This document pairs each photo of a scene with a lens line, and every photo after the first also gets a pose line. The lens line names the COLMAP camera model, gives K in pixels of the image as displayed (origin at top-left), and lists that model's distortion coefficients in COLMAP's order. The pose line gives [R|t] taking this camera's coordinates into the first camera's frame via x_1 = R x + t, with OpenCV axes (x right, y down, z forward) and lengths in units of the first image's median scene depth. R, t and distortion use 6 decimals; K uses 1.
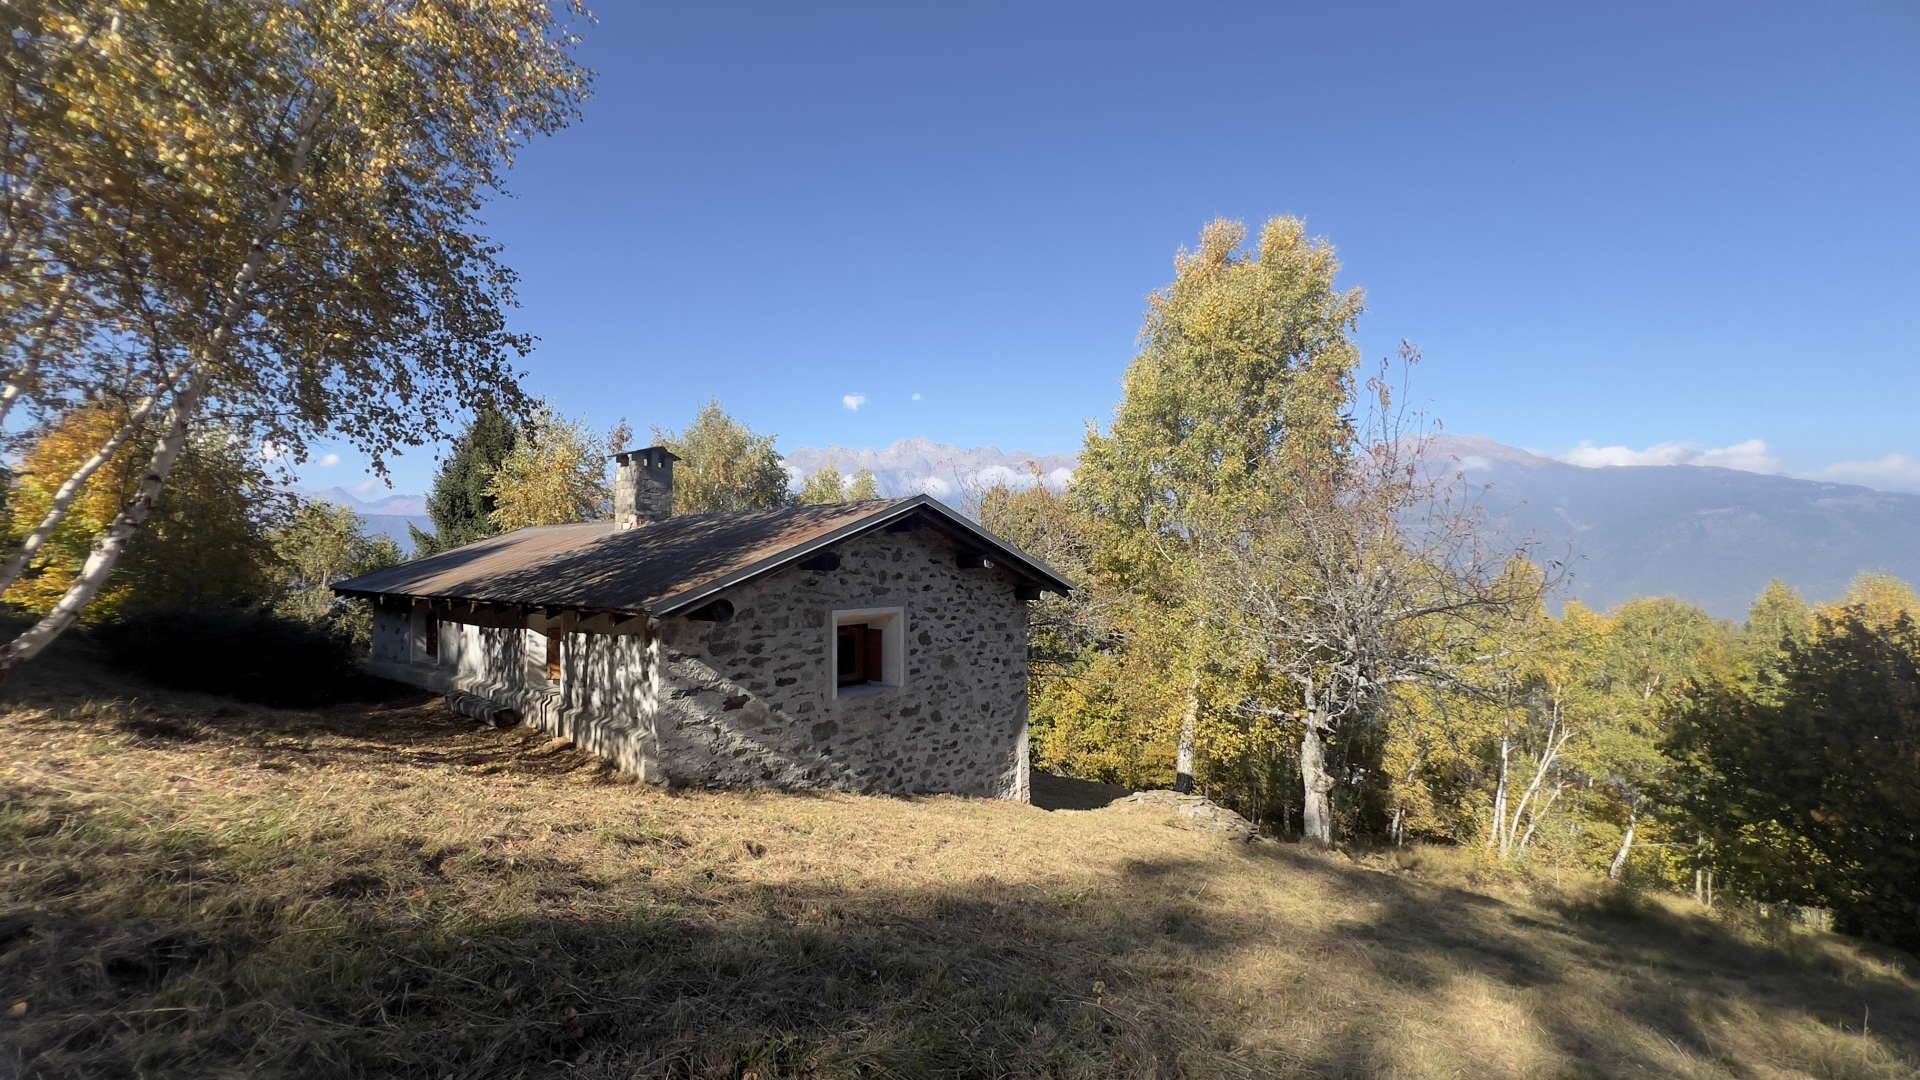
lens RADIAL K [[744.1, 0, 951.5], [0, 744.1, 537.7], [0, 0, 1]] dist [-0.000156, 0.000636]
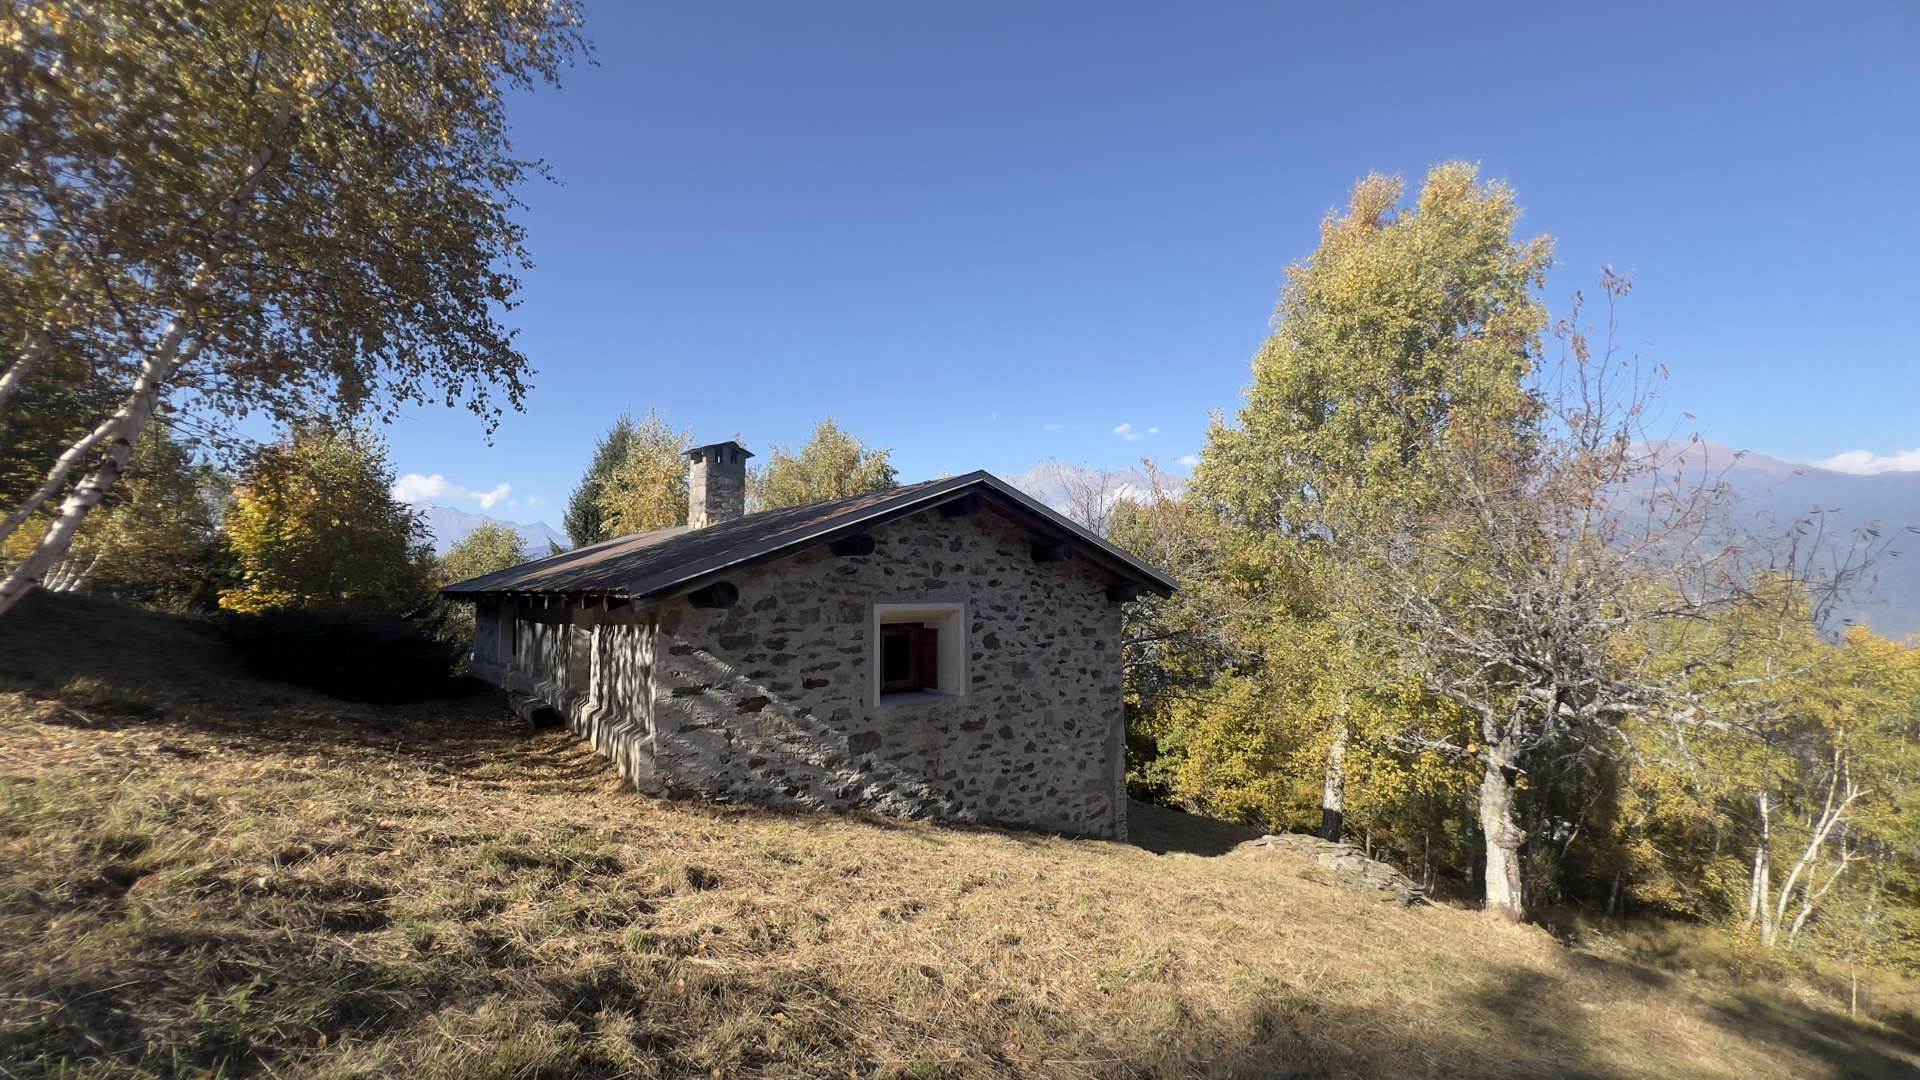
lens RADIAL K [[744.1, 0, 968.4], [0, 744.1, 543.7], [0, 0, 1]] dist [-0.000156, 0.000636]
pose [[0.985703, -0.010077, -0.168190, 0.056980], [0.005382, 0.999584, -0.028344, 0.031516], [0.168405, 0.027034, 0.985347, 0.095756]]
